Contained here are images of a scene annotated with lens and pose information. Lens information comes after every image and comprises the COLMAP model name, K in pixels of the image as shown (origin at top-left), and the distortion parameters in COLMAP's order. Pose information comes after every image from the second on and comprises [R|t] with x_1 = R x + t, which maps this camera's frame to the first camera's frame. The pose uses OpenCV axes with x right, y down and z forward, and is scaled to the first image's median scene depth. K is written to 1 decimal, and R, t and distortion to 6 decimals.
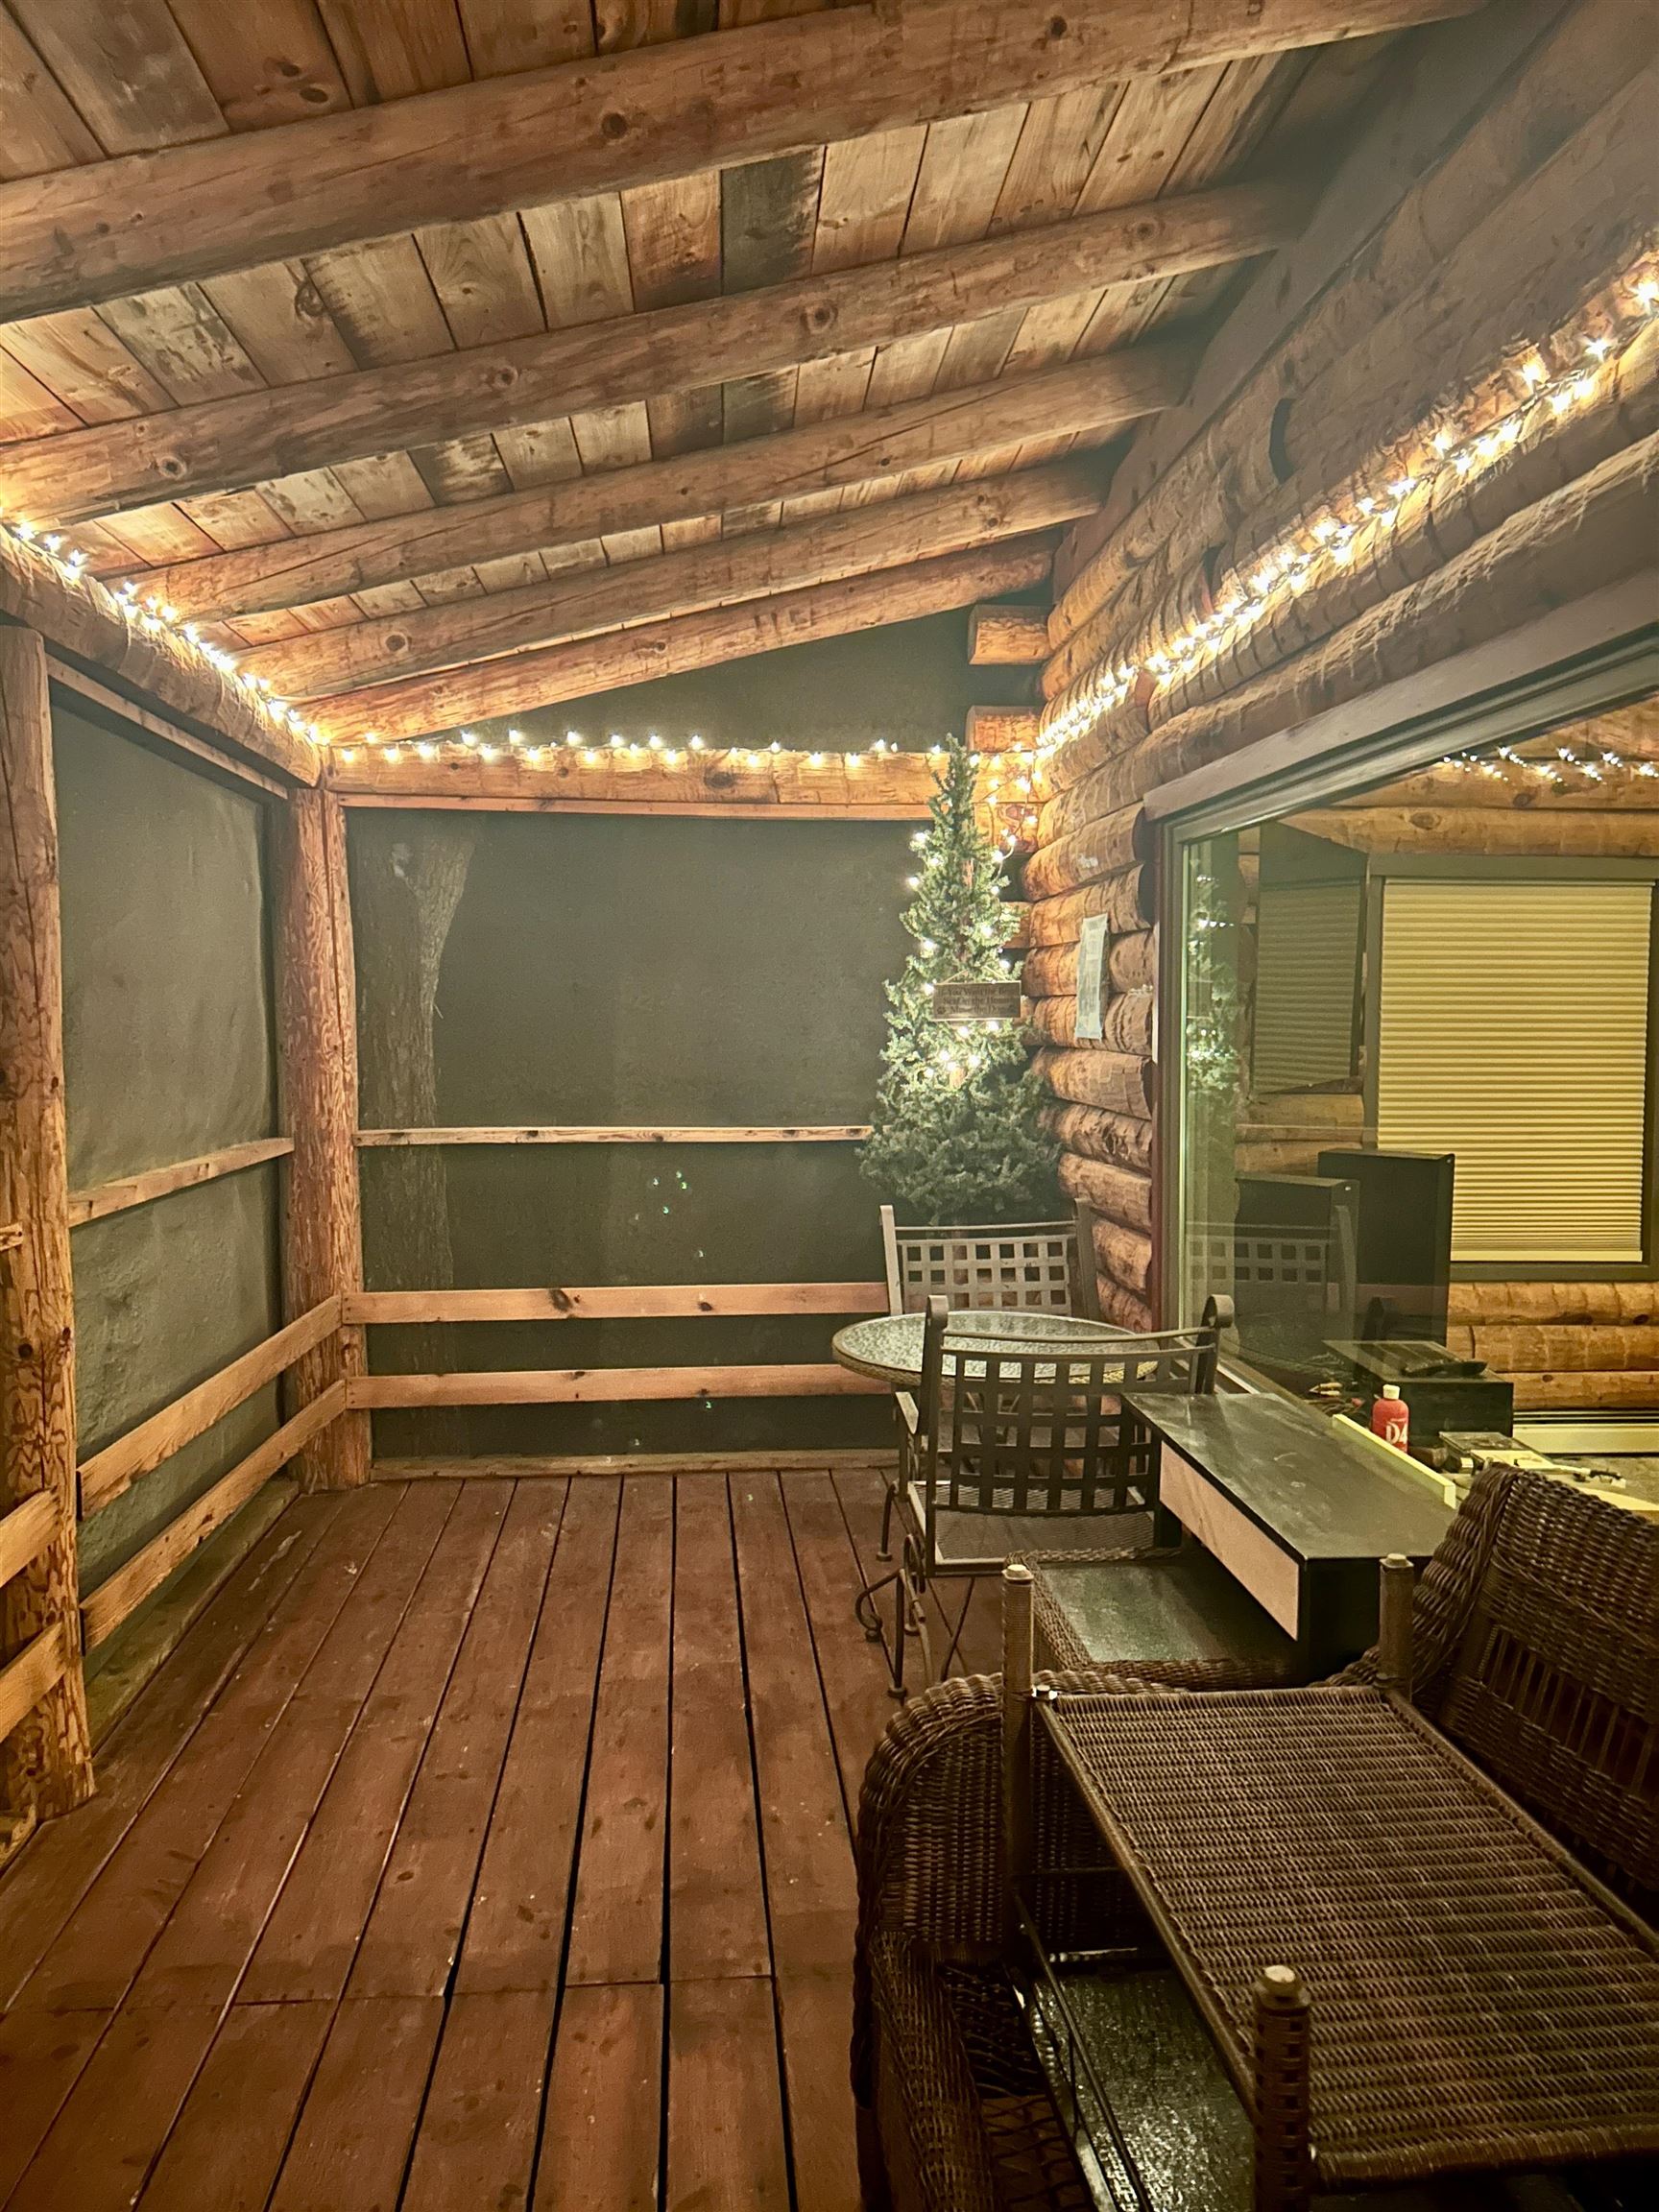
lens RADIAL K [[1656.6, 0, 820.8], [0, 1656.6, 1106.4], [0, 0, 1]] dist [0.028460, -0.039544]
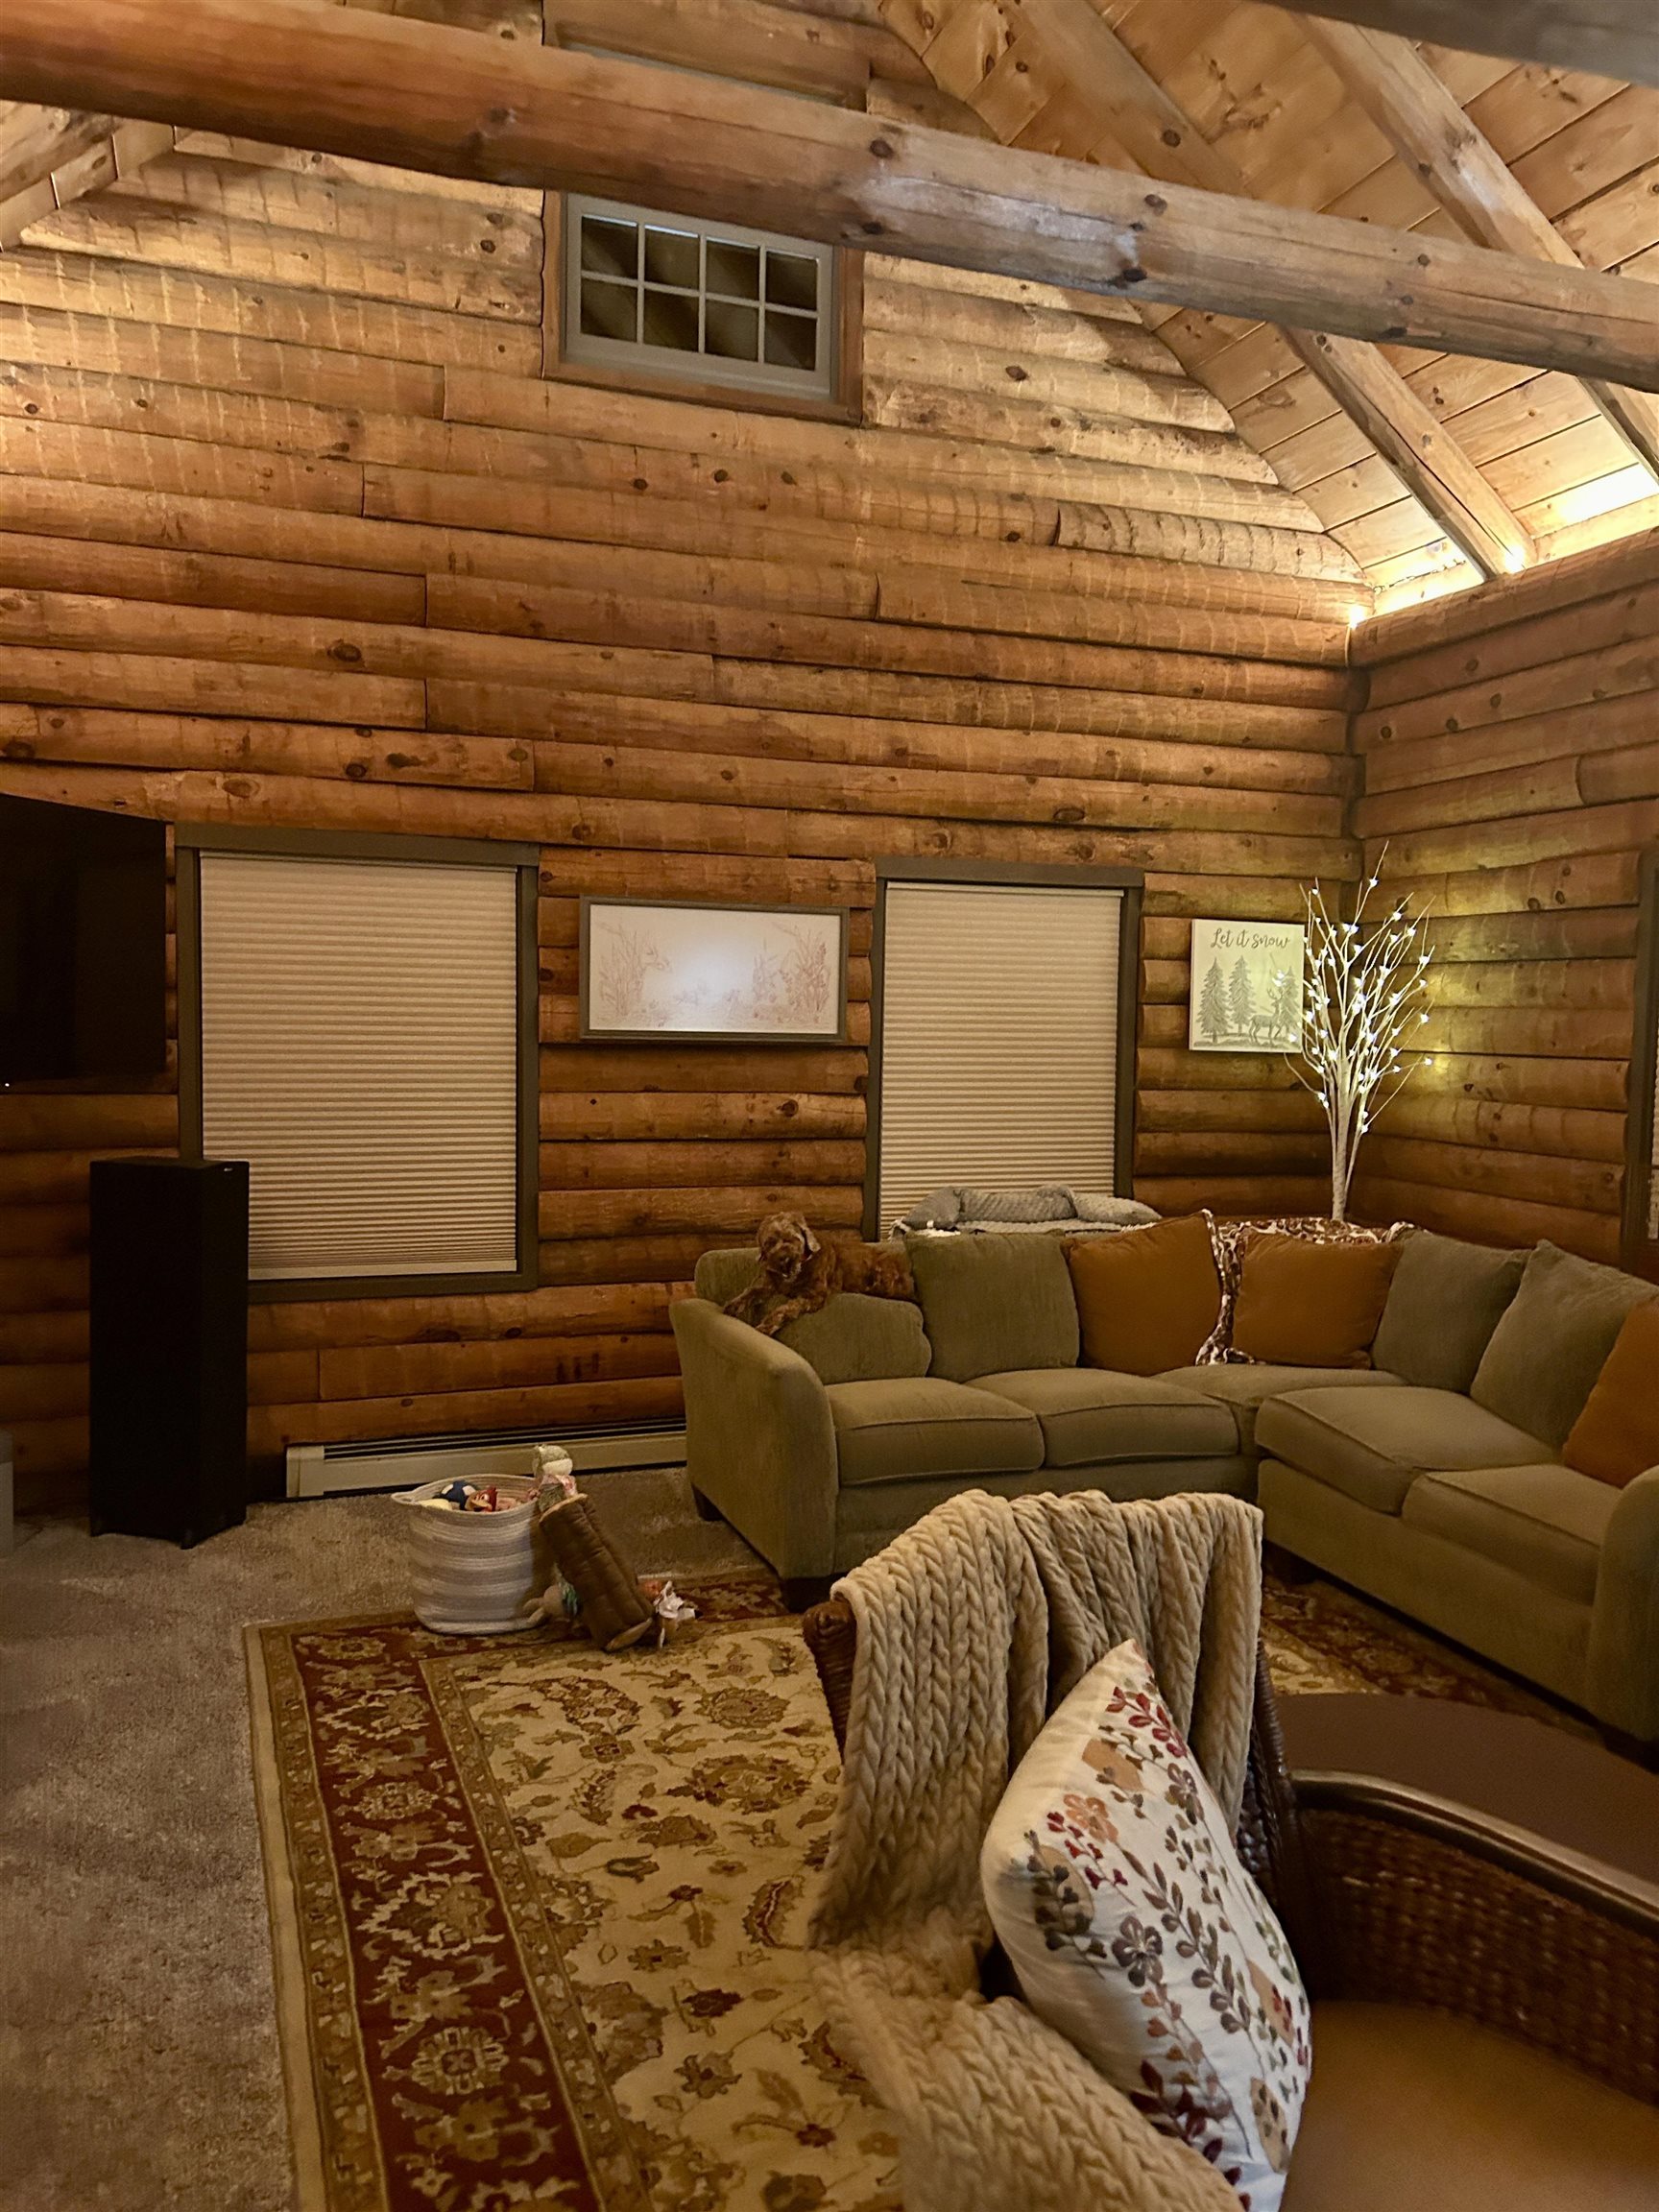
lens RADIAL K [[1656.6, 0, 832.1], [0, 1656.6, 1101.2], [0, 0, 1]] dist [0.028460, -0.039544]
pose [[0.959044, -0.003787, 0.283232, 0.413067], [0.004380, 0.999989, -0.001462, -0.000903], [-0.283223, 0.002643, 0.959050, 0.051797]]
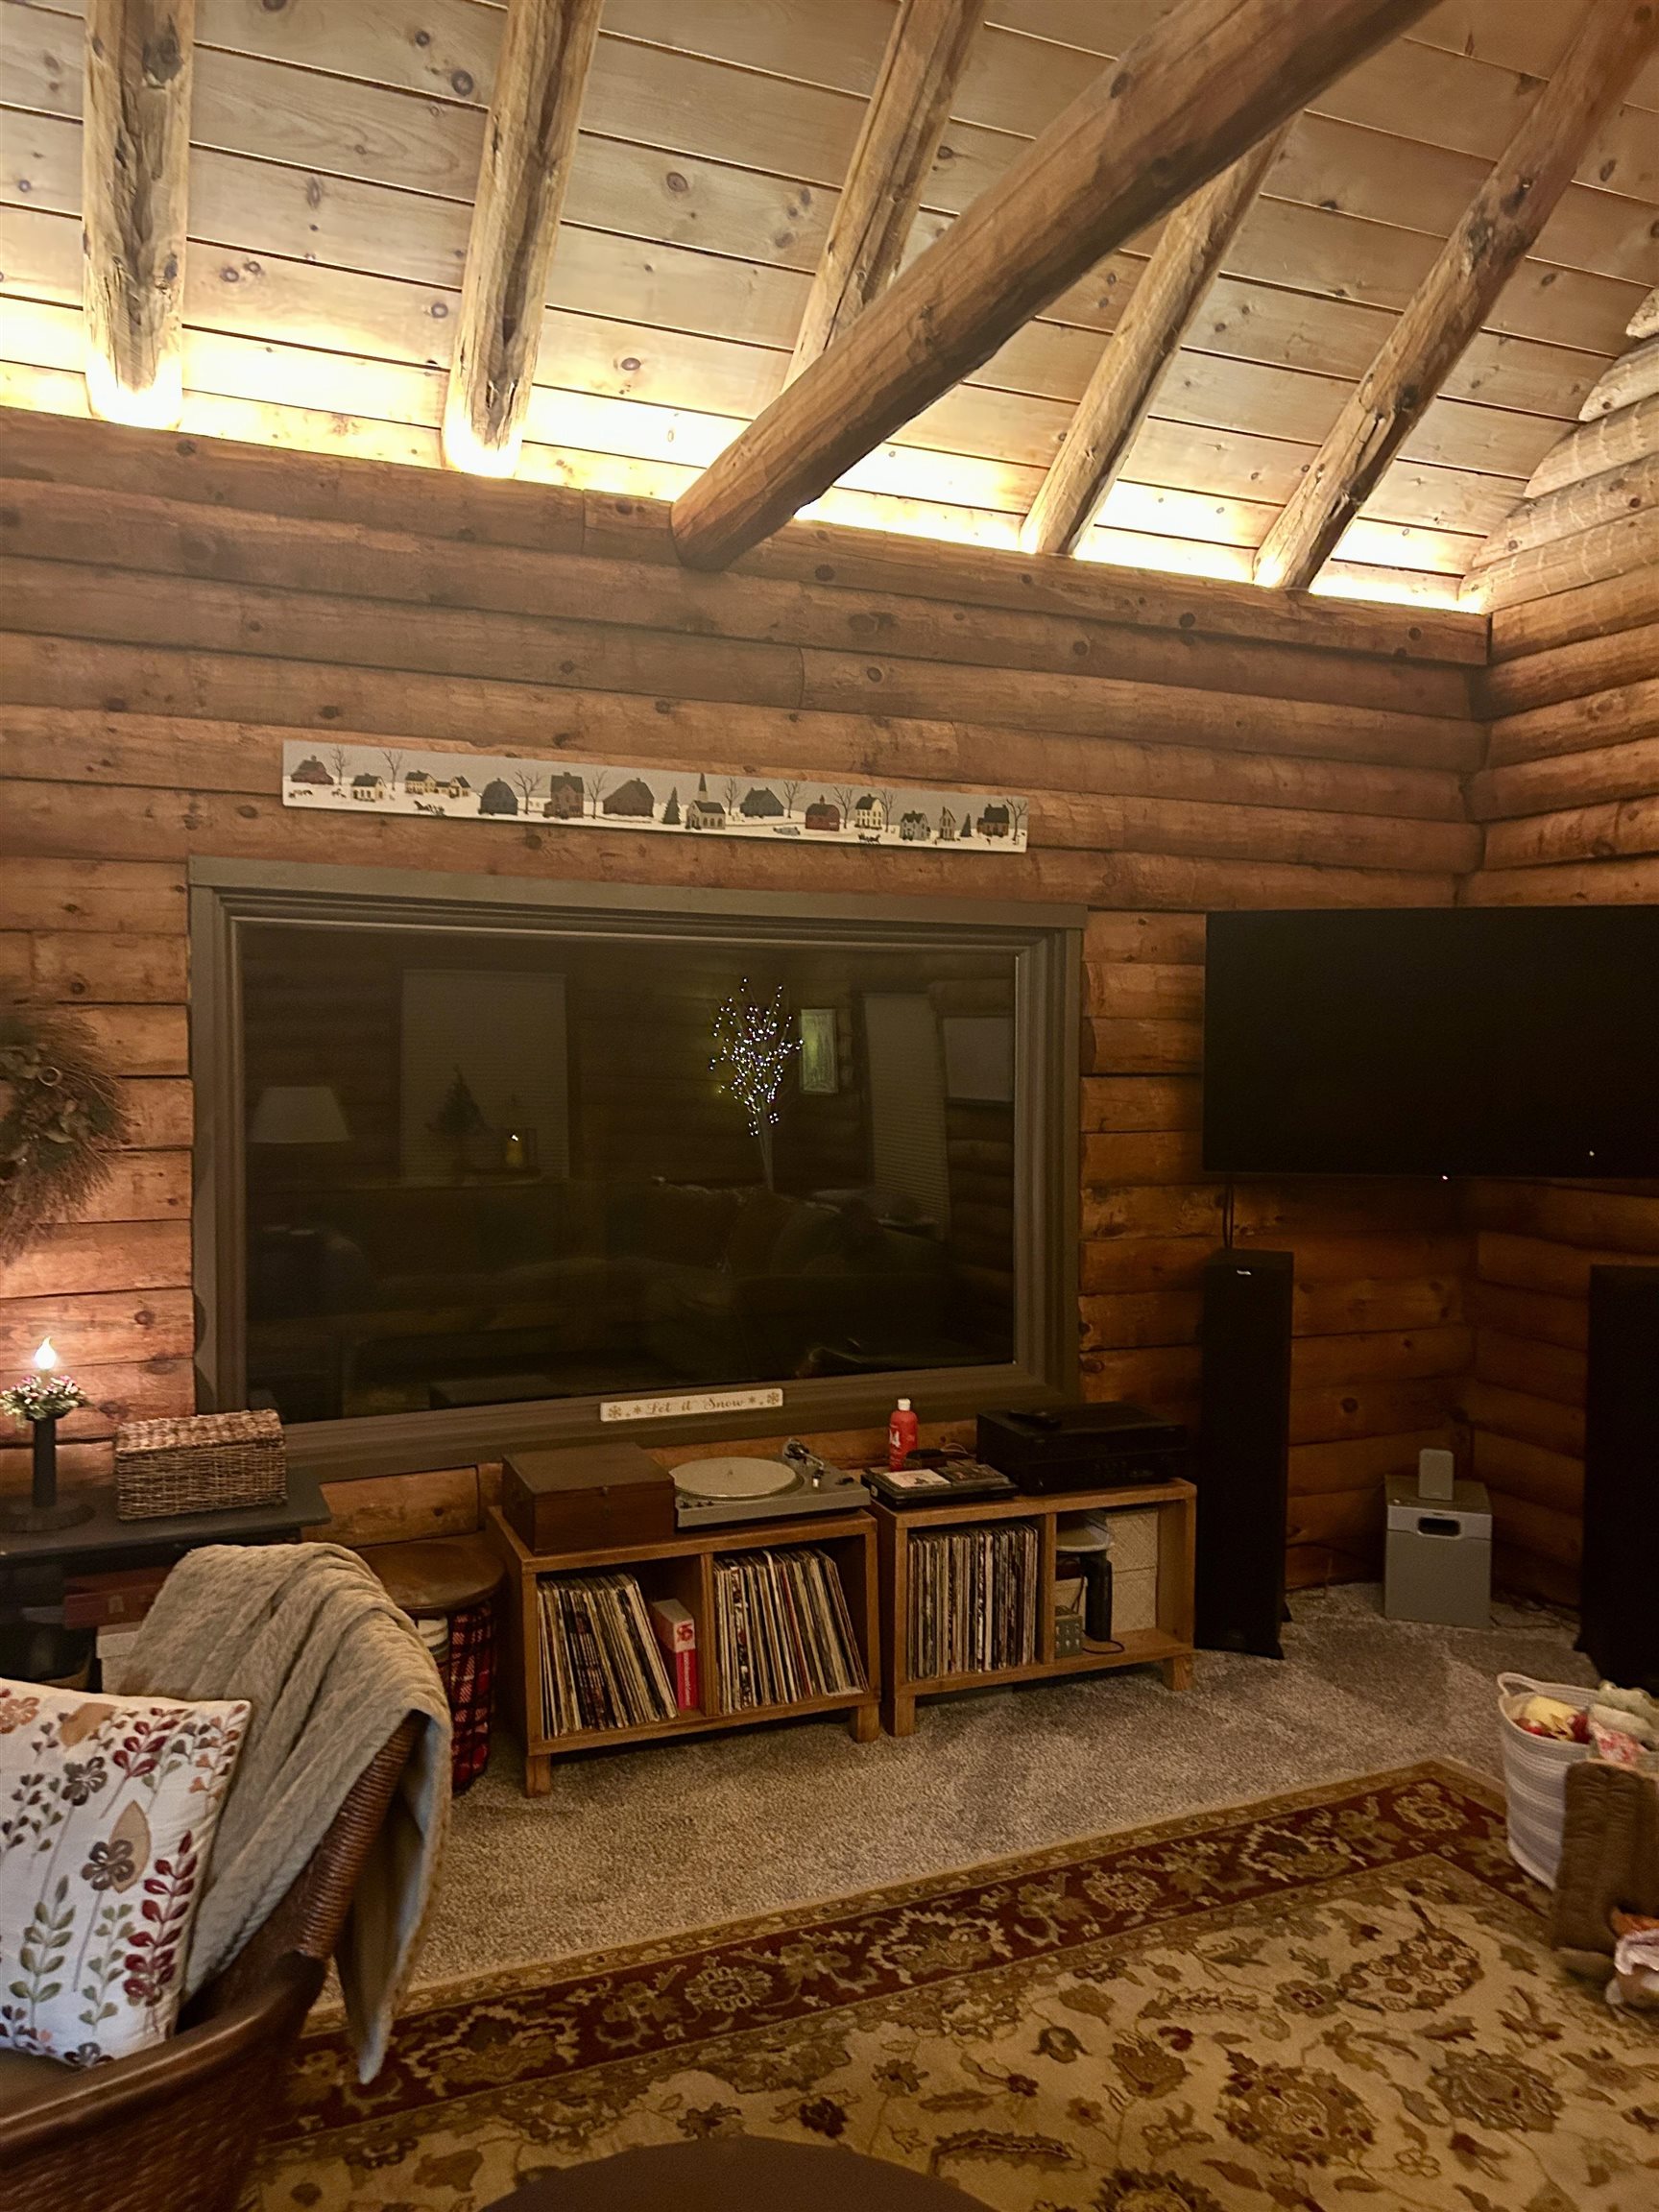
lens RADIAL K [[1656.6, 0, 836.8], [0, 1656.6, 1126.5], [0, 0, 1]] dist [0.028460, -0.039544]
pose [[0.337759, 0.046186, -0.940099, 0.981982], [-0.066726, 0.997457, 0.025031, -0.040578], [0.938865, 0.054275, 0.339982, 0.363277]]
